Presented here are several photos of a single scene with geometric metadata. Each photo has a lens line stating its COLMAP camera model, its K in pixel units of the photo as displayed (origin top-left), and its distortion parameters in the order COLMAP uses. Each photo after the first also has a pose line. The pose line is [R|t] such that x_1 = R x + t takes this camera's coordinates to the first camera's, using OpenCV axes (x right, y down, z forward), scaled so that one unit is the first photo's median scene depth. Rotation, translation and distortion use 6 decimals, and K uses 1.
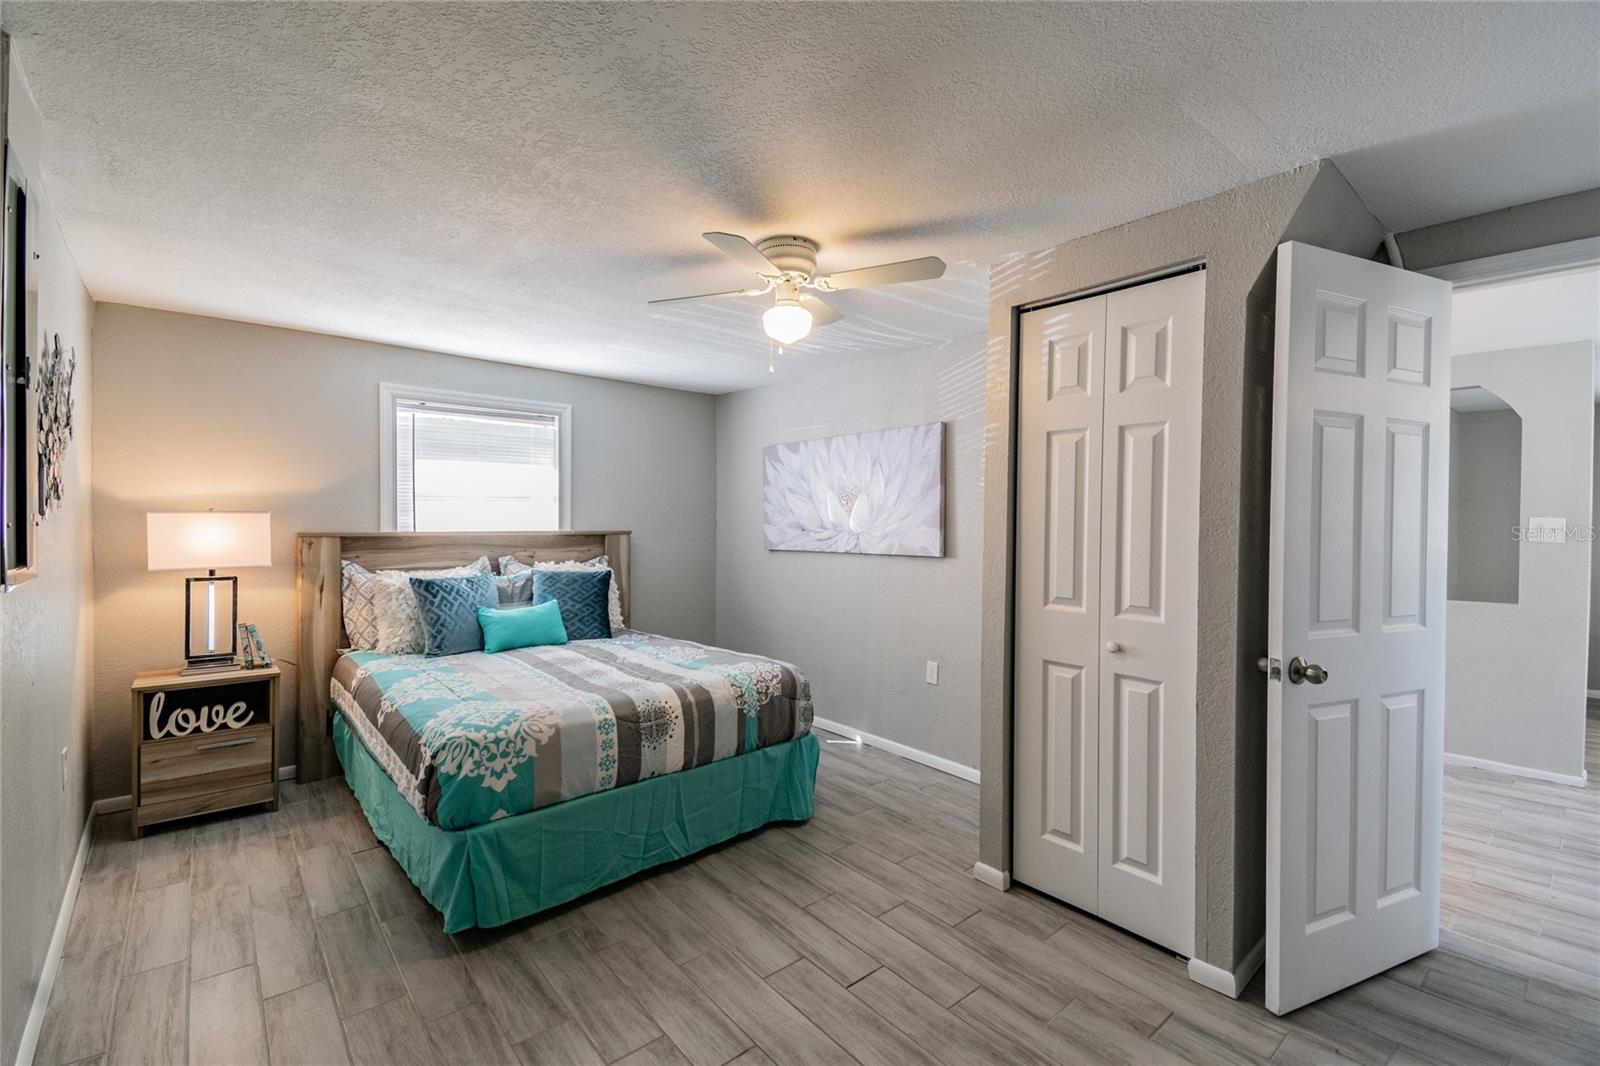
lens RADIAL K [[703.4, 0, 803.0], [0, 703.4, 531.6], [0, 0, 1]] dist [0.052219, -0.022954]
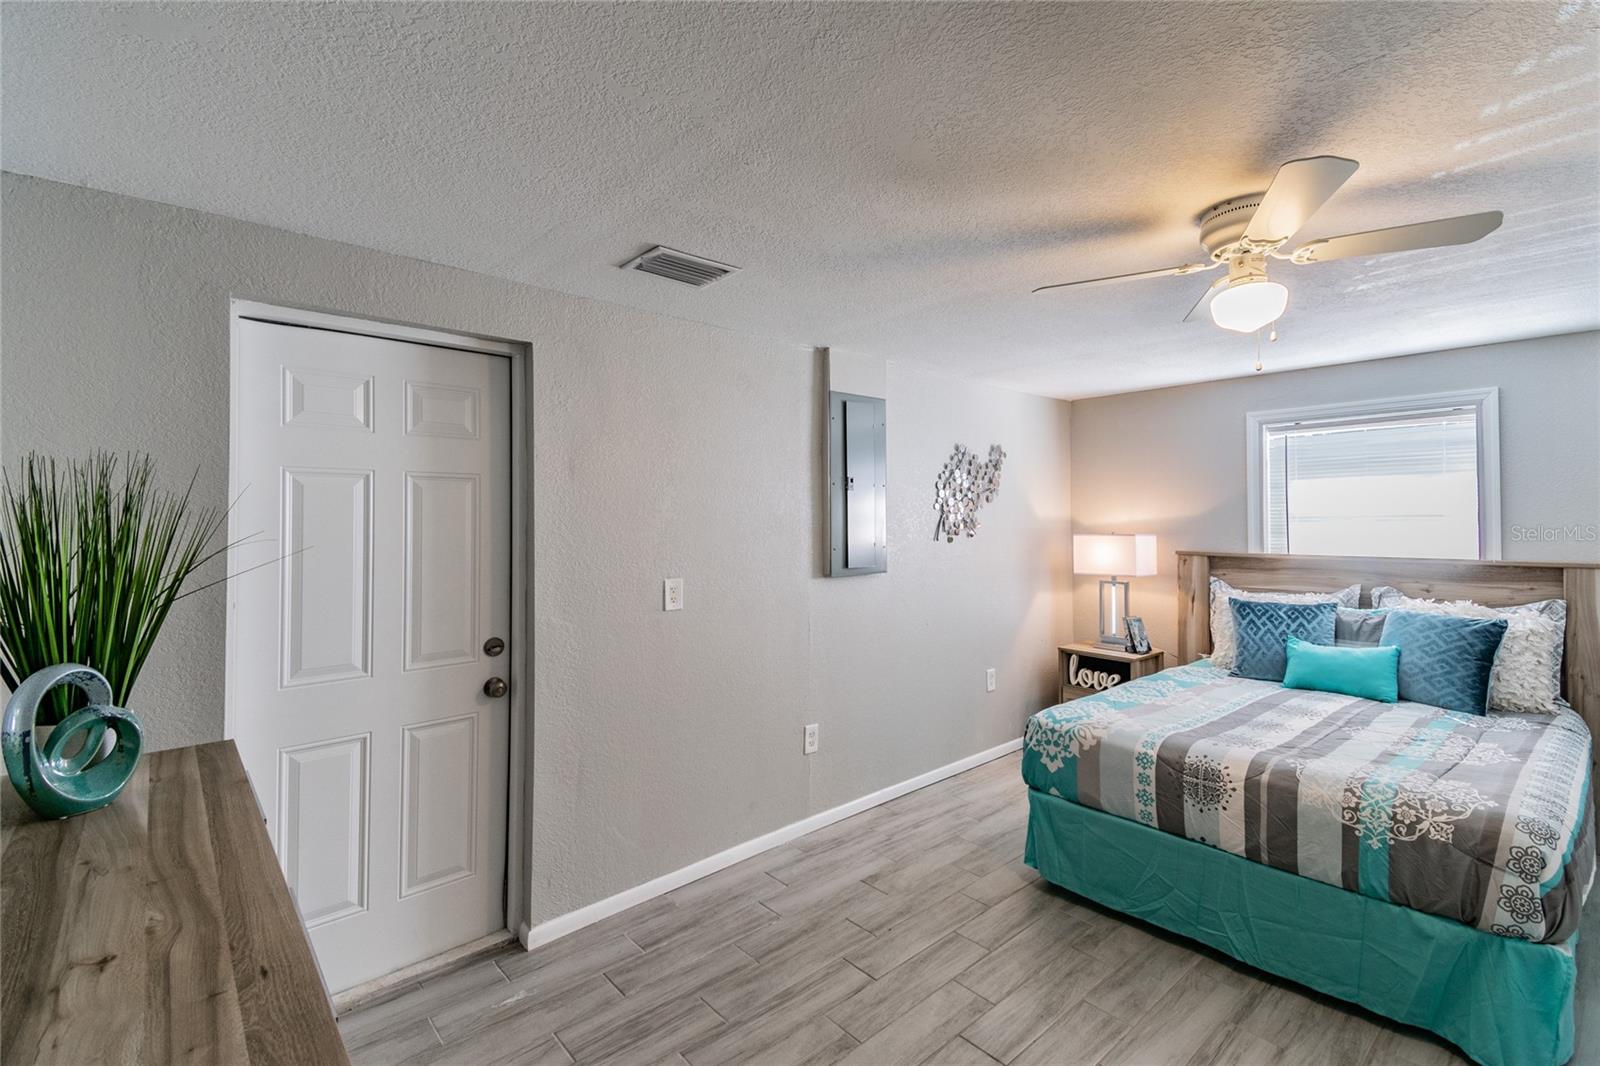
lens RADIAL K [[703.4, 0, 800.5], [0, 703.4, 515.6], [0, 0, 1]] dist [0.052219, -0.022954]
pose [[0.007346, -0.012141, -0.999899, 0.583124], [-0.011432, 0.999860, -0.012225, -0.042154], [0.999908, 0.011521, 0.007206, 0.401512]]
